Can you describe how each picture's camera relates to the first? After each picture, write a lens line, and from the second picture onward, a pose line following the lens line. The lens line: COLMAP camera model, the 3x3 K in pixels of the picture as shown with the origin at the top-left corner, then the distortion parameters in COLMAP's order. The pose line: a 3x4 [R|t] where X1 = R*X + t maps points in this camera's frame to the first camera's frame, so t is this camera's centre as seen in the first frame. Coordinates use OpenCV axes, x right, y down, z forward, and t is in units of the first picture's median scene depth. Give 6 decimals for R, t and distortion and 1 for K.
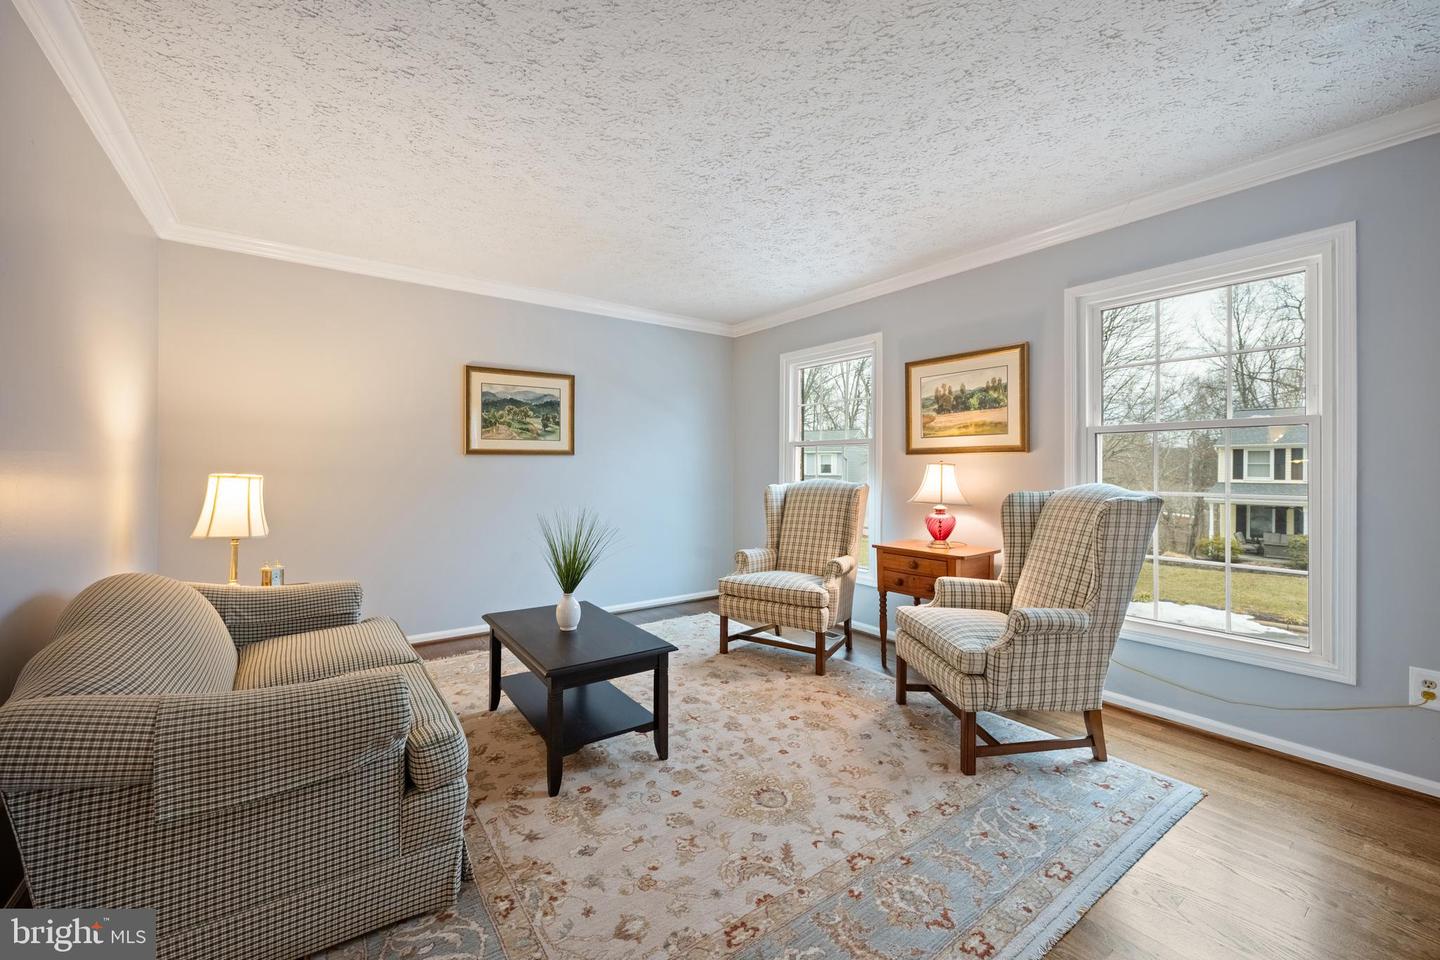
lens RADIAL K [[581.2, 0, 728.1], [0, 581.2, 463.7], [0, 0, 1]] dist [0.000763, -0.001333]
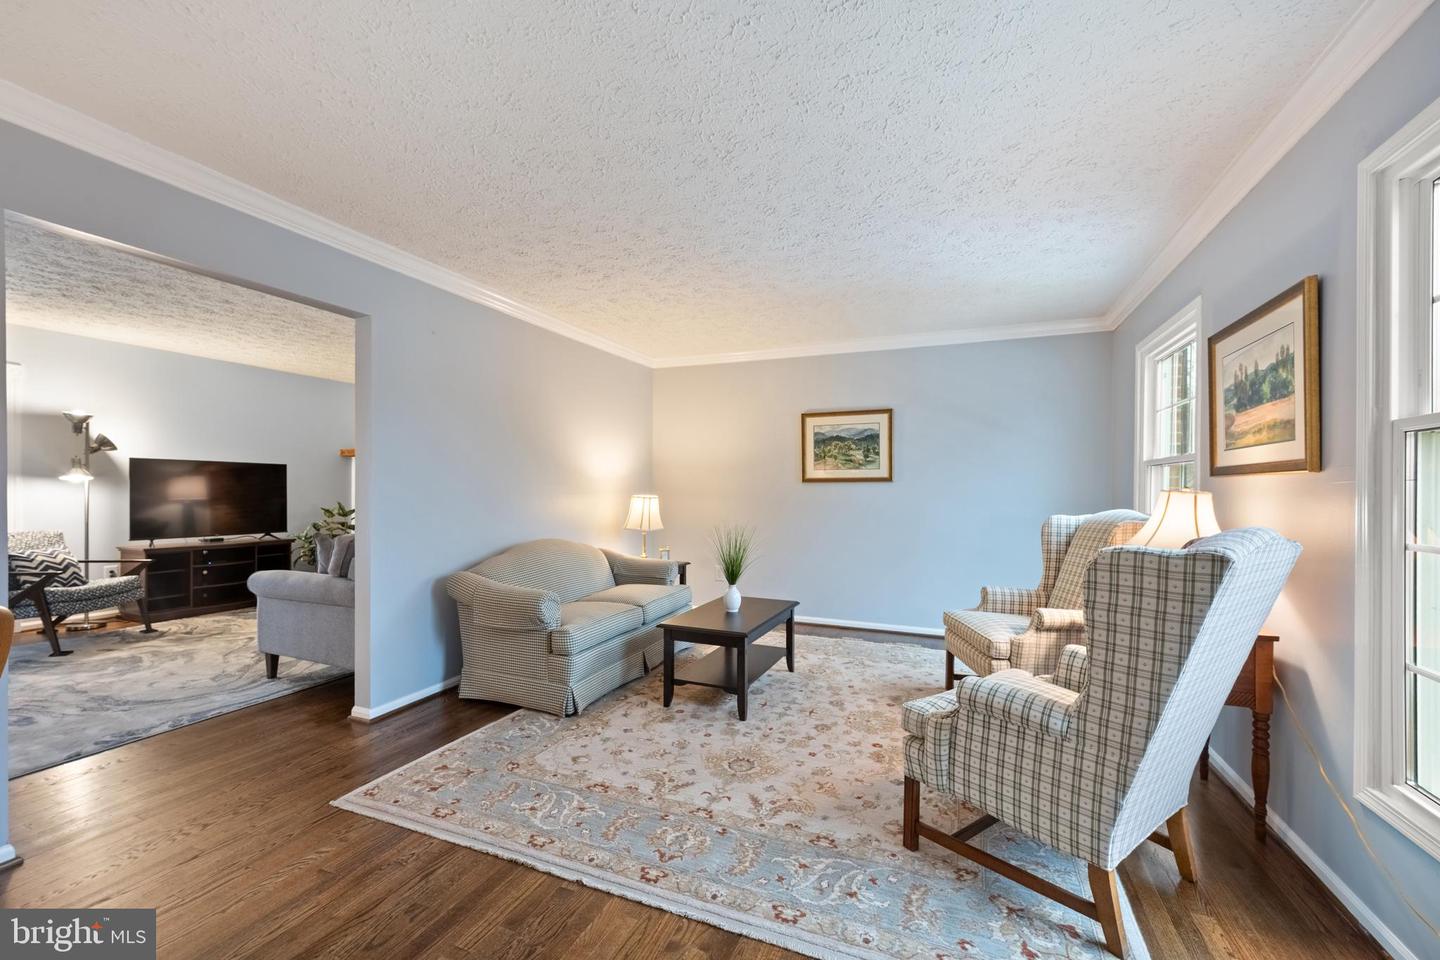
lens RADIAL K [[581.2, 0, 710.1], [0, 581.2, 487.1], [0, 0, 1]] dist [0.000763, -0.001333]
pose [[0.507652, -0.002587, -0.861558, 0.663693], [0.001820, 0.999996, -0.001930, -0.003871], [0.861560, -0.000588, 0.507655, 0.196613]]
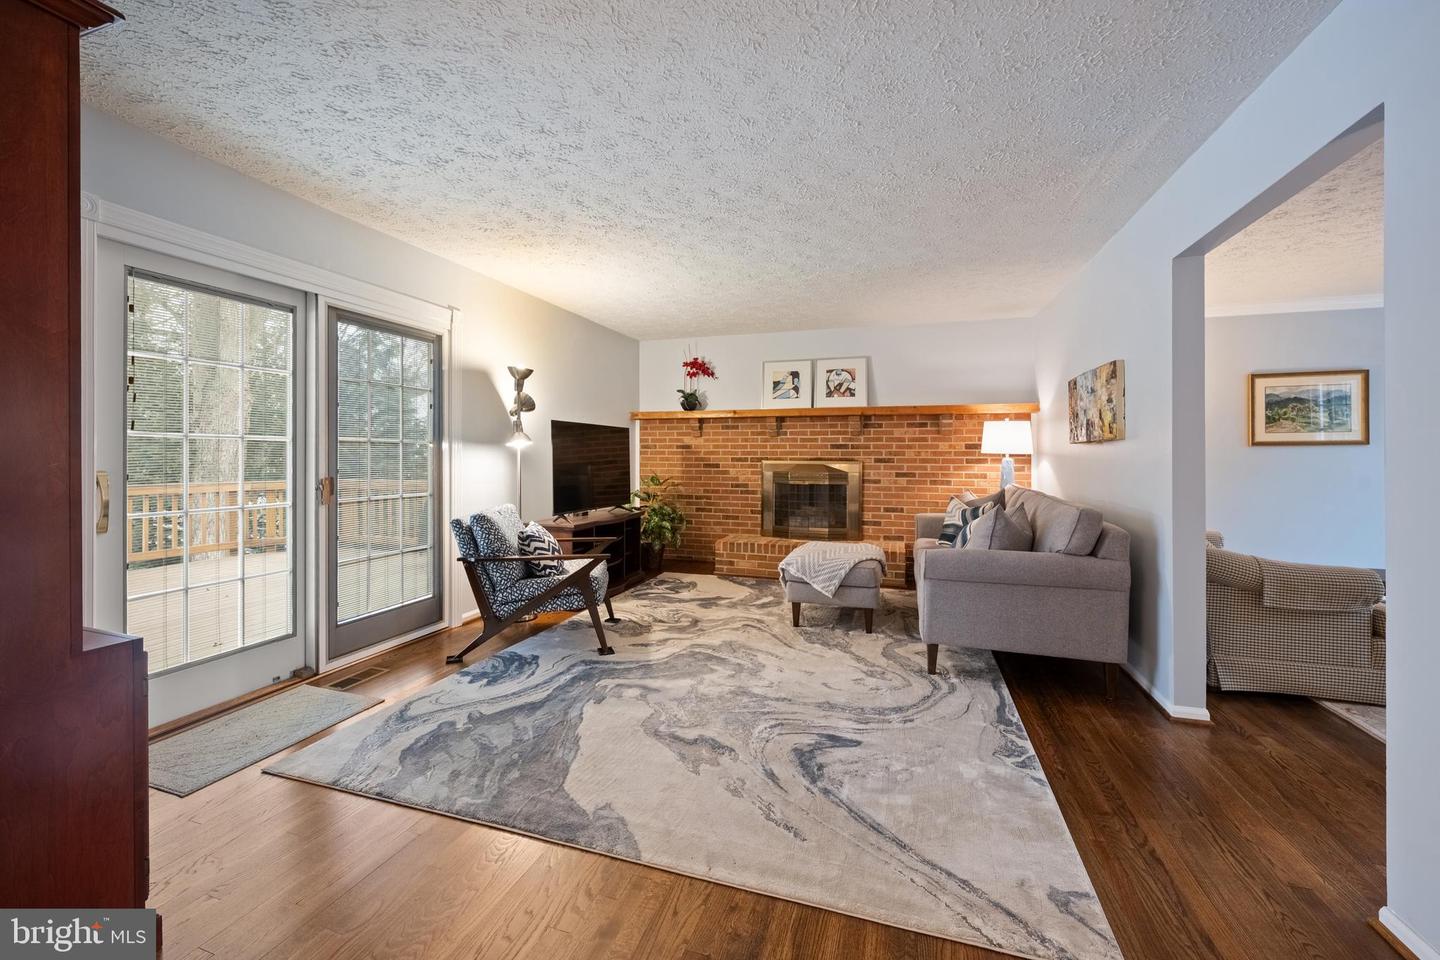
lens RADIAL K [[581.2, 0, 701.6], [0, 581.2, 455.9], [0, 0, 1]] dist [0.000763, -0.001333]
pose [[0.569975, 0.000963, -0.821662, -0.118663], [0.006670, 0.999961, 0.005799, -0.011765], [0.821635, -0.008786, 0.569946, -0.792219]]
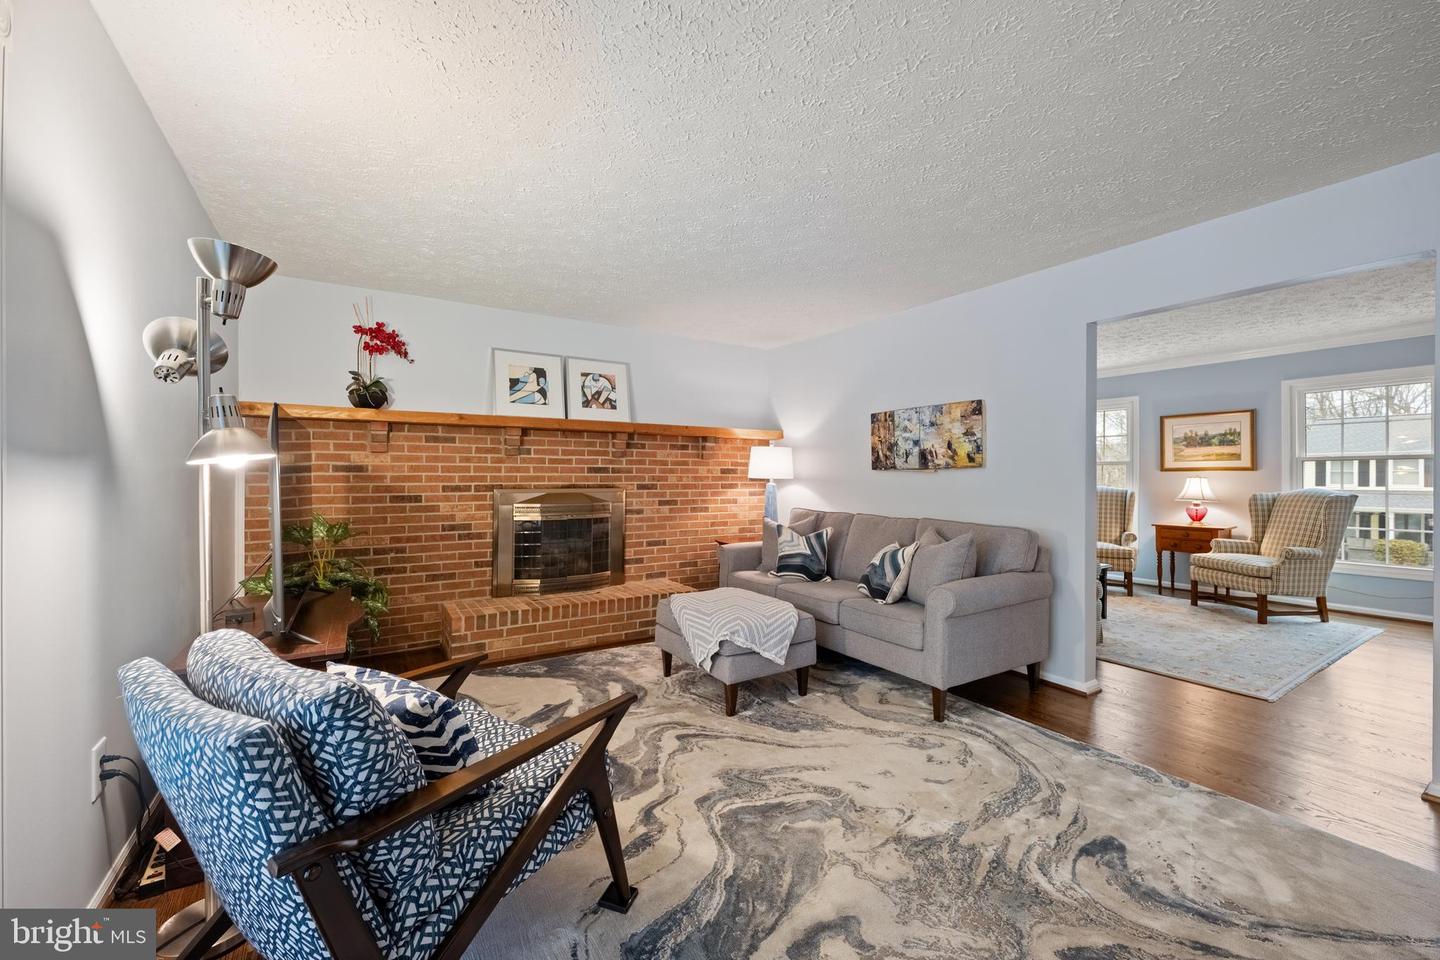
lens RADIAL K [[581.2, 0, 717.9], [0, 581.2, 474.0], [0, 0, 1]] dist [0.000763, -0.001333]
pose [[0.997710, -0.003589, -0.067543, -0.949751], [0.003851, 0.999986, 0.003747, -0.021870], [0.067528, -0.003999, 0.997709, -0.833480]]
